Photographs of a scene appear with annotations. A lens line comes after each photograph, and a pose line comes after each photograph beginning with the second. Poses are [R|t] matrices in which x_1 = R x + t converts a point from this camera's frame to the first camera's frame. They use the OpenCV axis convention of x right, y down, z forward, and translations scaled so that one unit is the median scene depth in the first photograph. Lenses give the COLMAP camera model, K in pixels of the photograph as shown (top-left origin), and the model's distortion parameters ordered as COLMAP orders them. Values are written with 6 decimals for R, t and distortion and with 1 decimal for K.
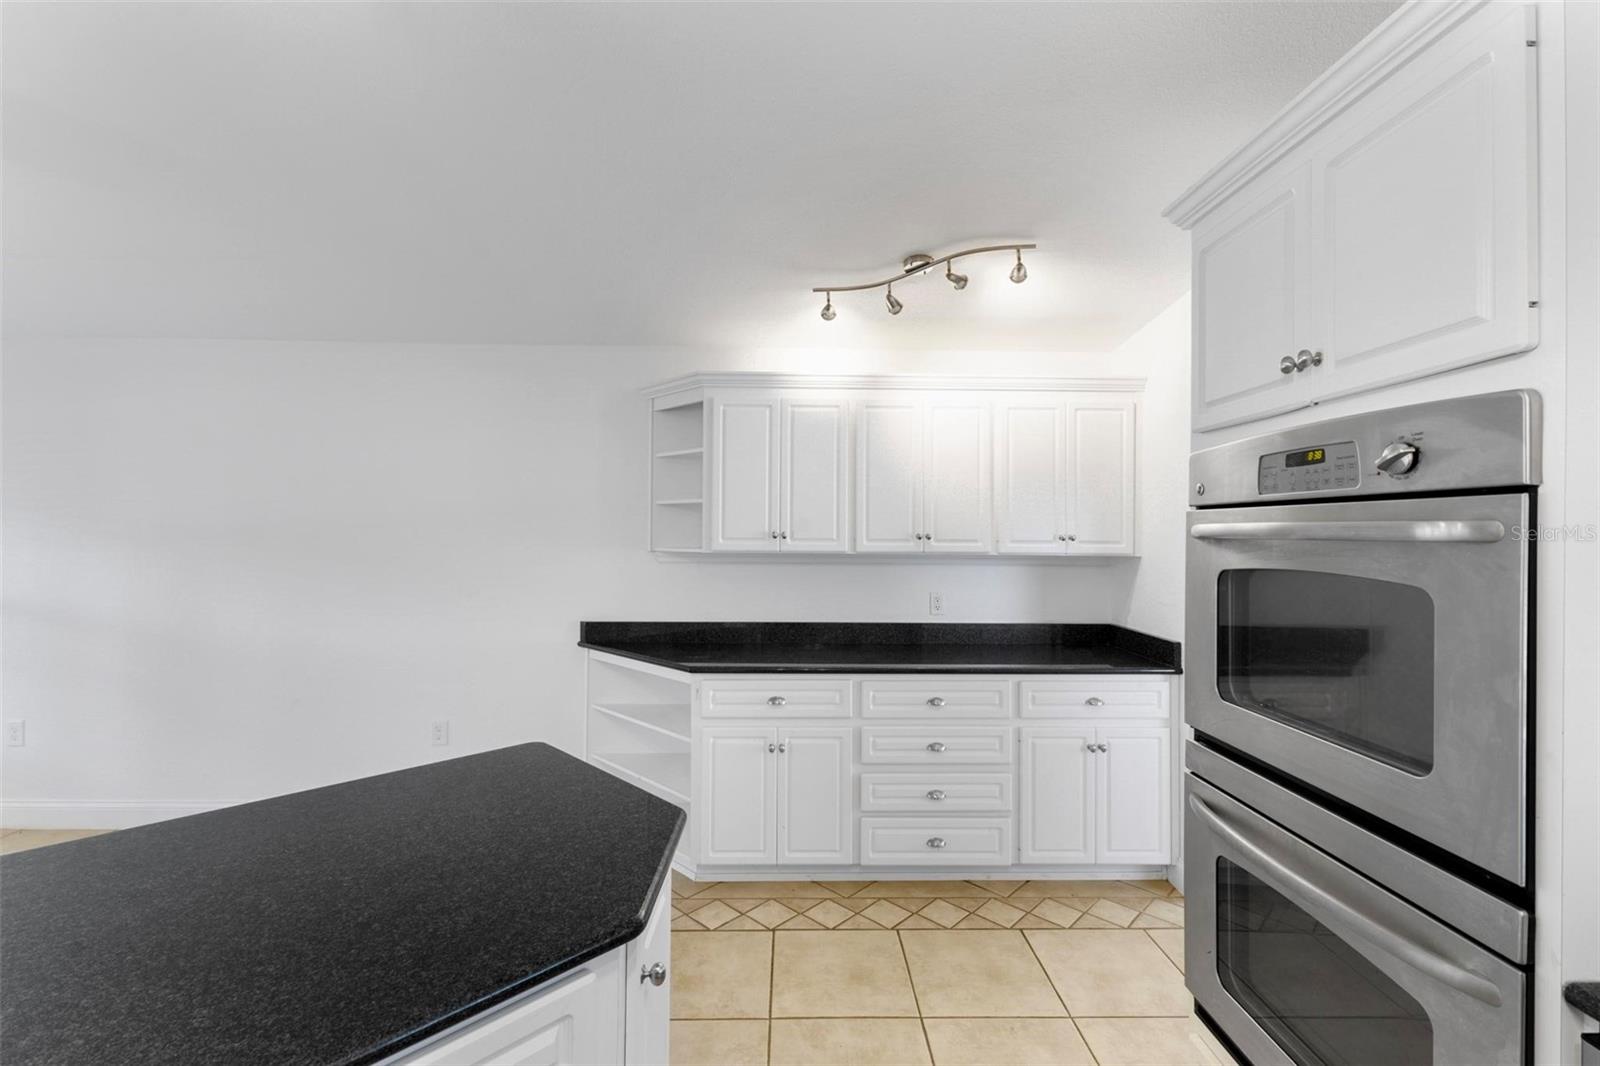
lens RADIAL K [[685.1, 0, 803.1], [0, 685.1, 528.9], [0, 0, 1]] dist [0.008114, -0.001063]
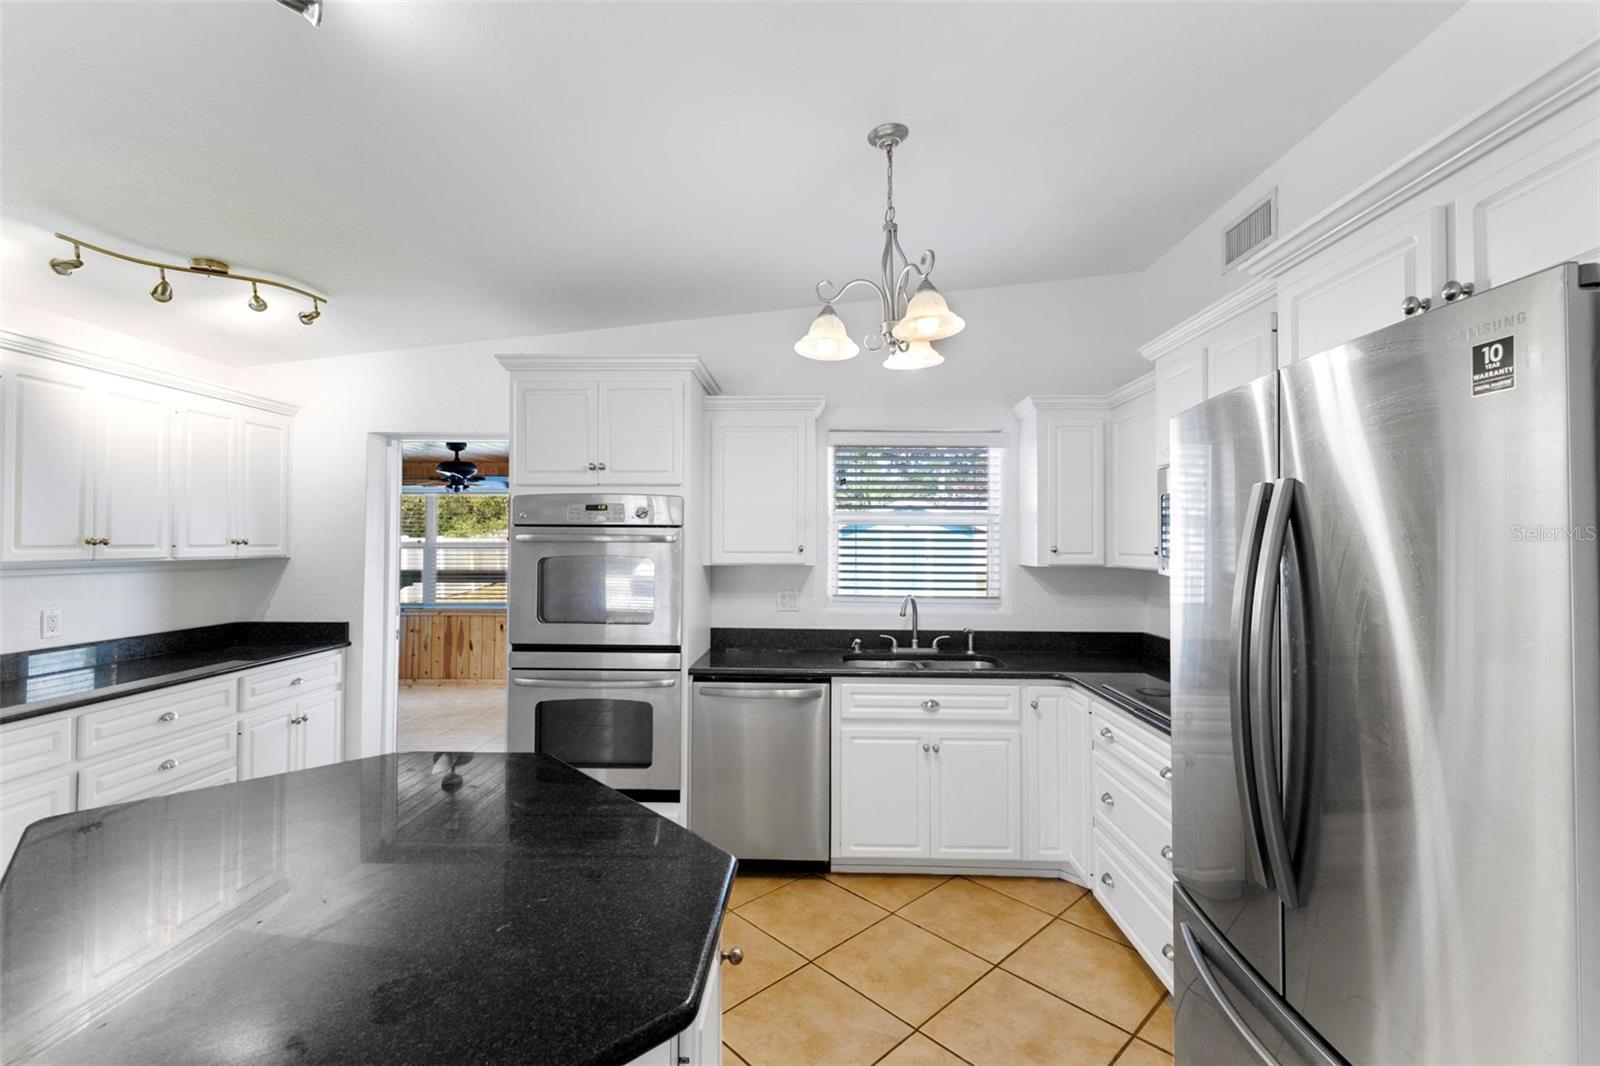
lens RADIAL K [[685.1, 0, 801.0], [0, 685.1, 530.4], [0, 0, 1]] dist [0.008114, -0.001063]
pose [[0.045089, 0.008103, 0.998950, -0.761738], [-0.009847, 0.999922, -0.007666, -0.006588], [-0.998934, -0.009491, 0.045165, 0.093514]]
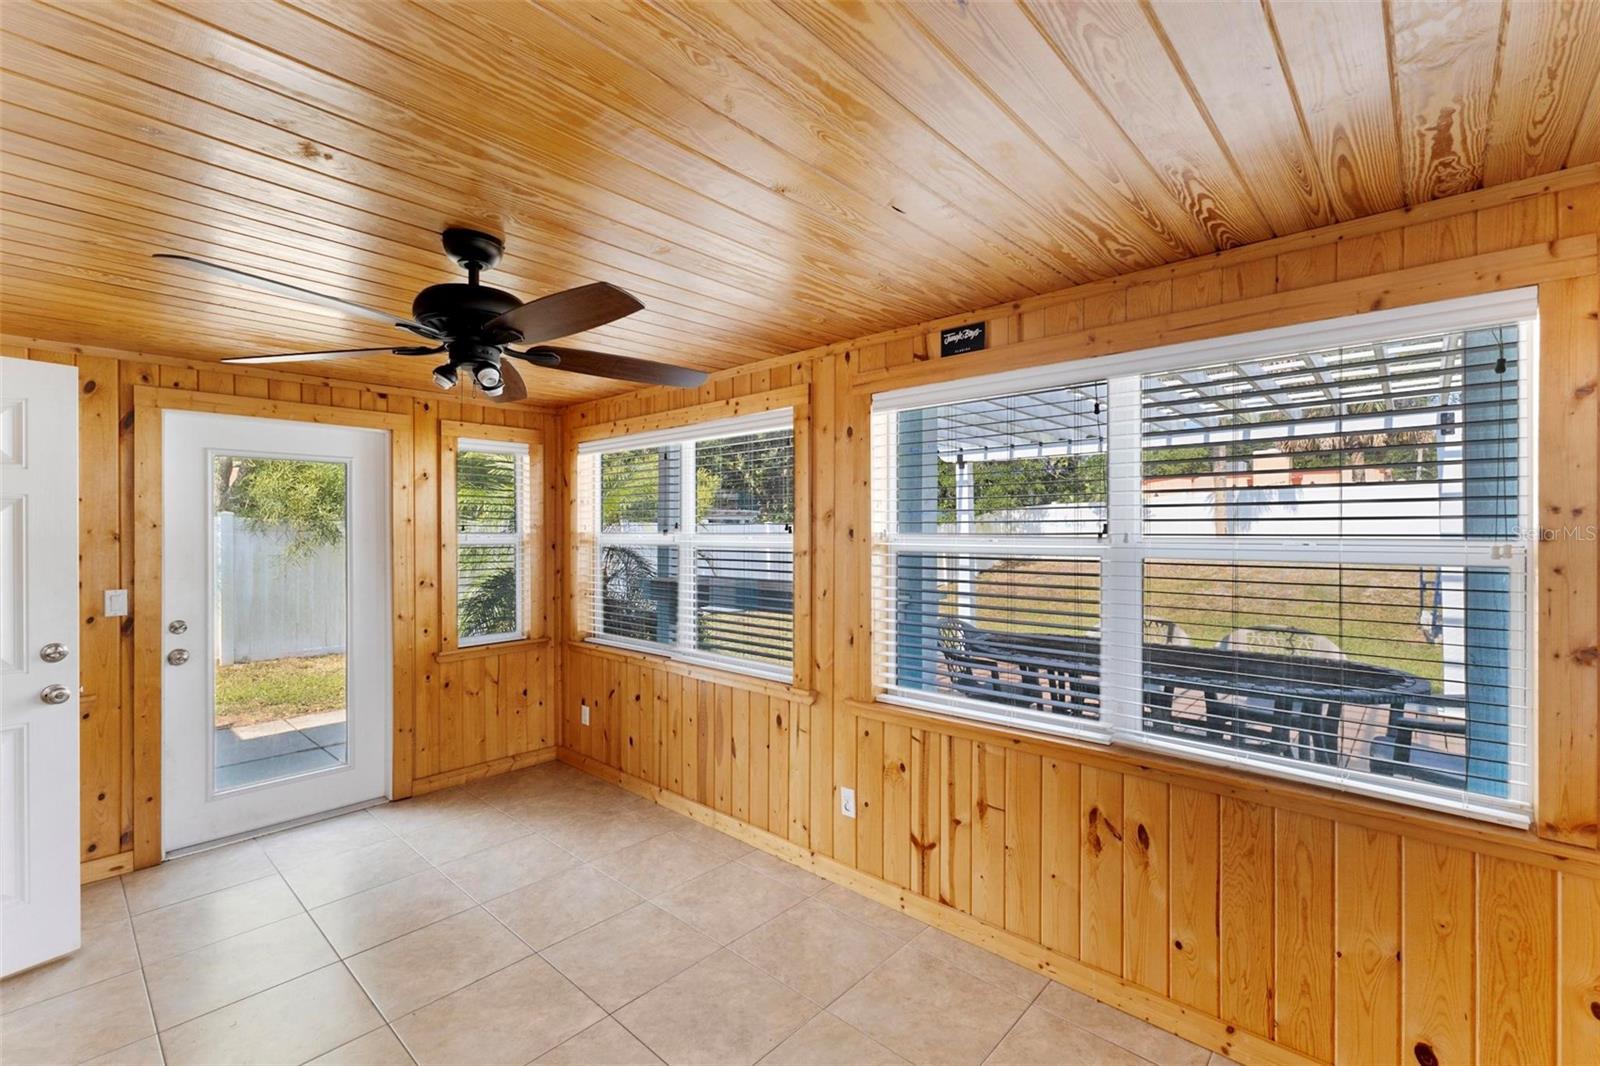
lens RADIAL K [[685.1, 0, 802.8], [0, 685.1, 528.3], [0, 0, 1]] dist [0.008114, -0.001063]
pose [[0.684635, -0.014860, 0.728735, 0.965801], [0.006671, 0.999878, 0.014121, 0.004662], [-0.728856, -0.004806, 0.684651, 0.507886]]
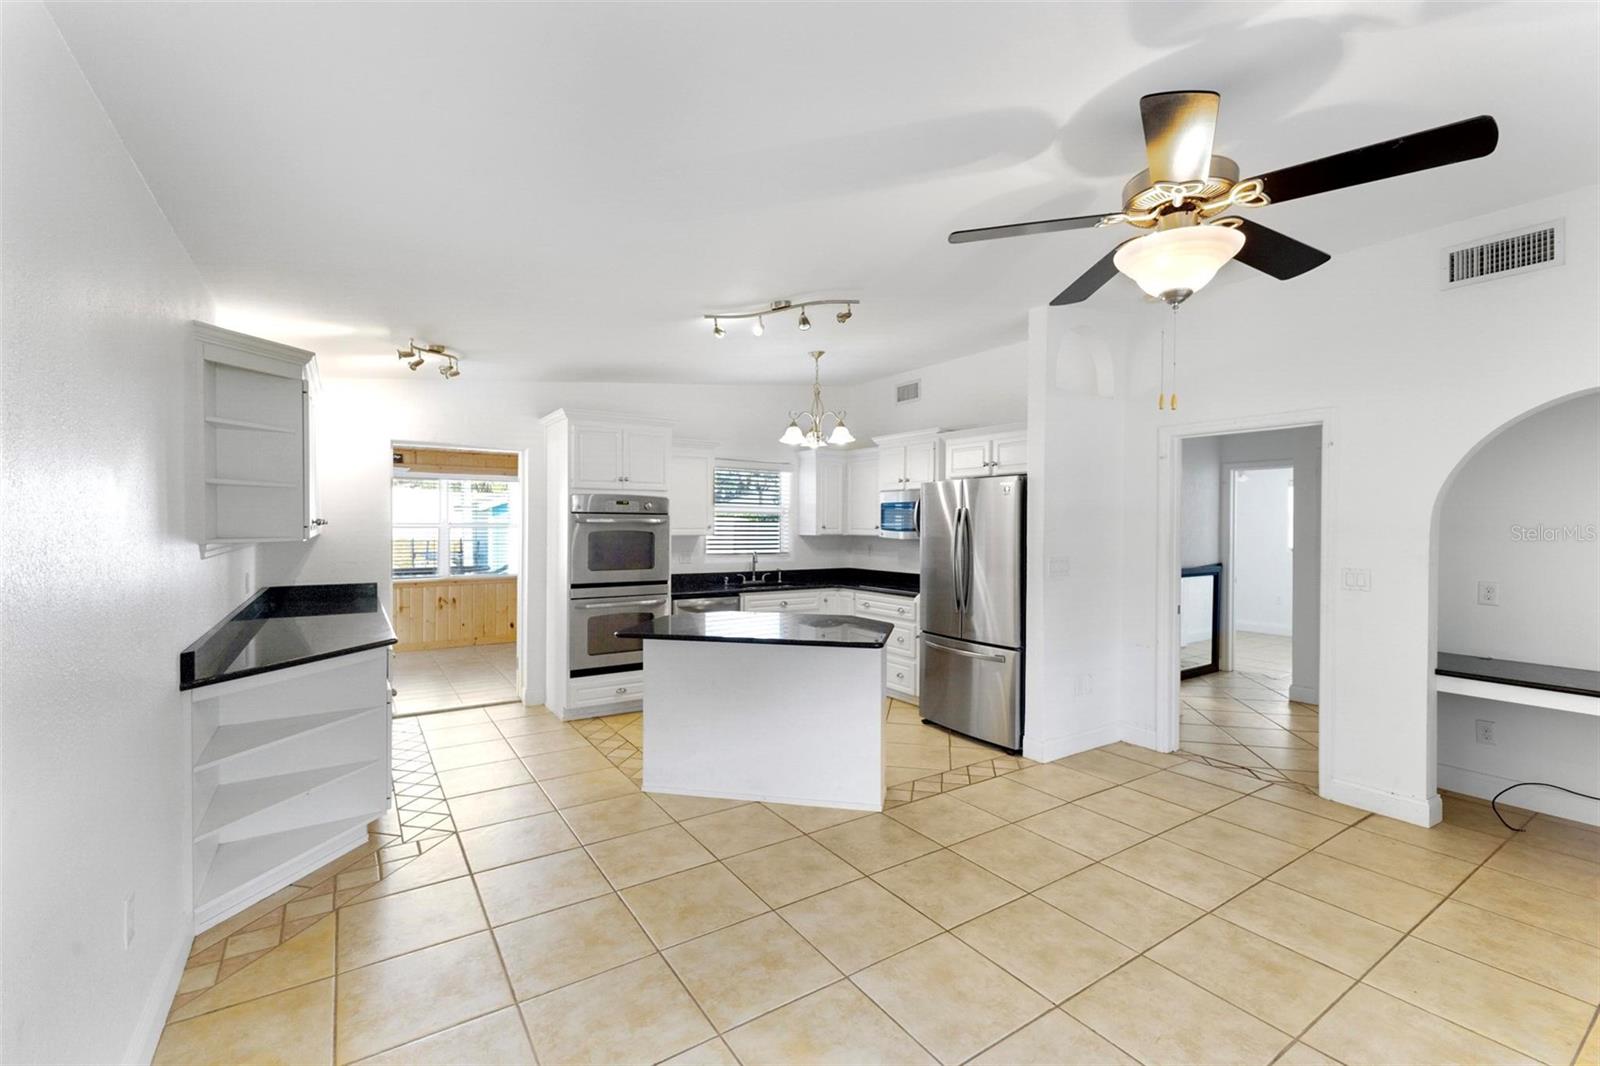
lens RADIAL K [[685.1, 0, 800.9], [0, 685.1, 532.2], [0, 0, 1]] dist [0.008114, -0.001063]
pose [[-0.535273, -0.024045, 0.844337, -1.563698], [-0.016896, 0.999700, 0.017758, -0.008938], [-0.844510, -0.004761, -0.535519, 1.094292]]
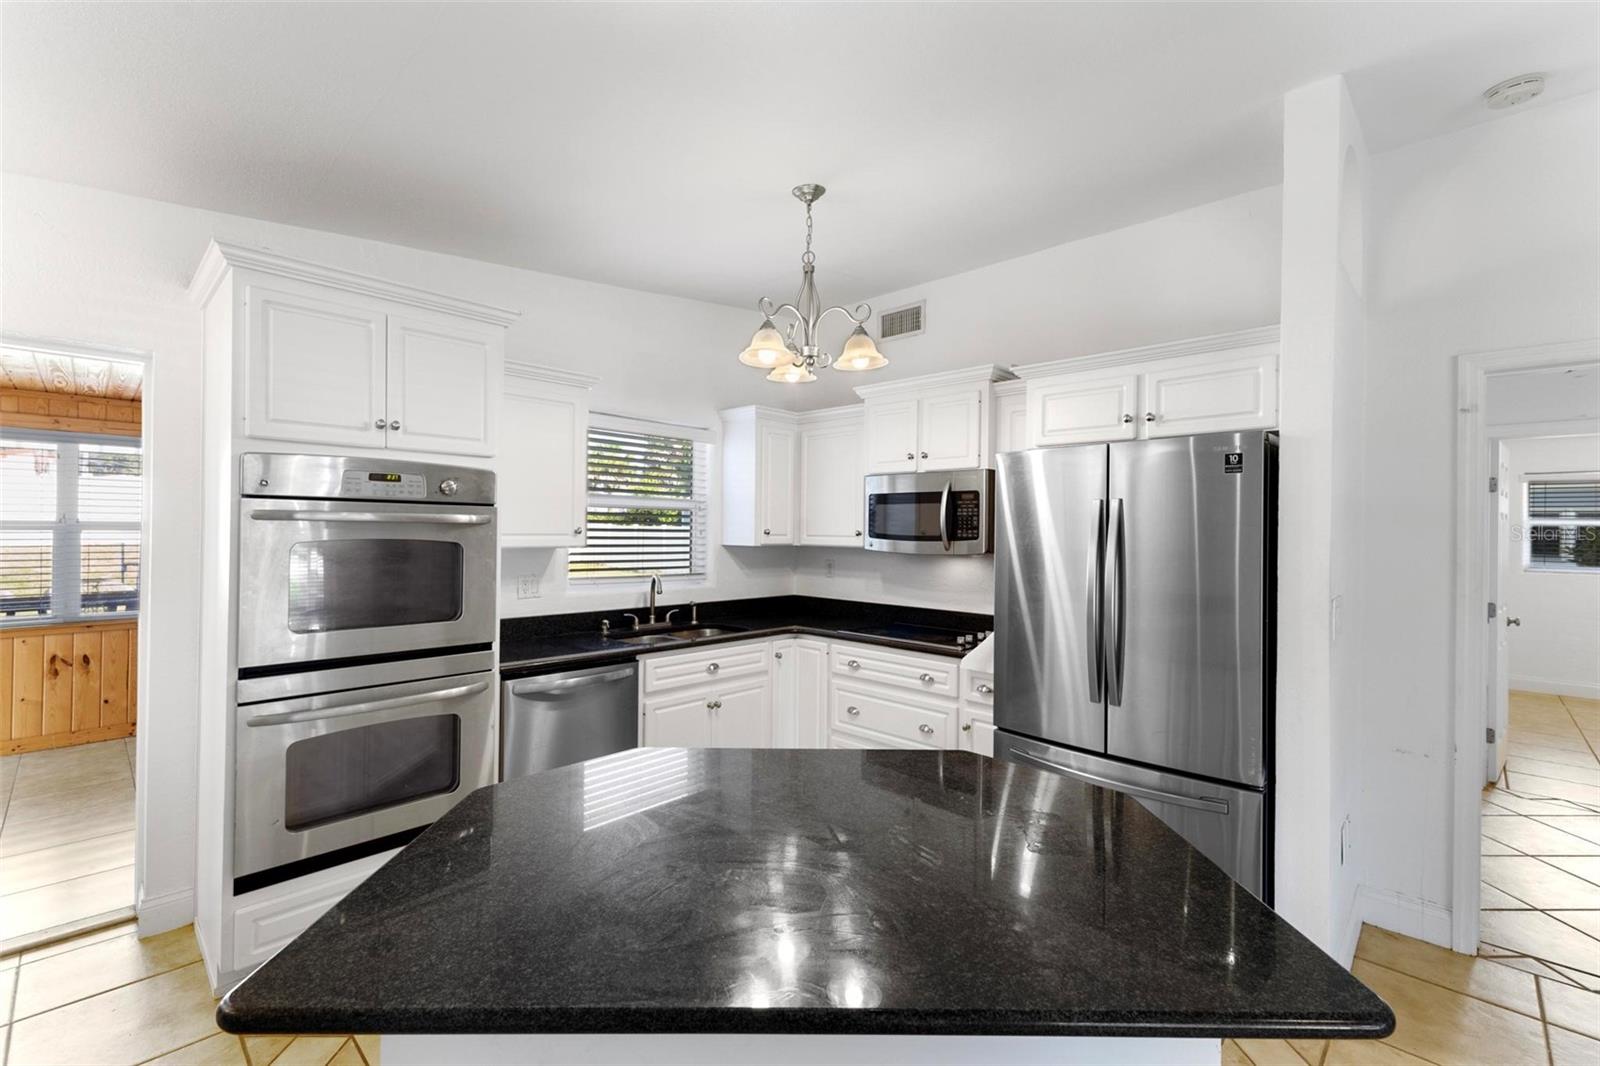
lens RADIAL K [[685.1, 0, 800.9], [0, 685.1, 530.2], [0, 0, 1]] dist [0.008114, -0.001063]
pose [[-0.707148, -0.020666, 0.706764, -0.648425], [-0.024786, 0.999683, 0.004431, 0.000878], [-0.706631, -0.014385, -0.707436, 0.725956]]
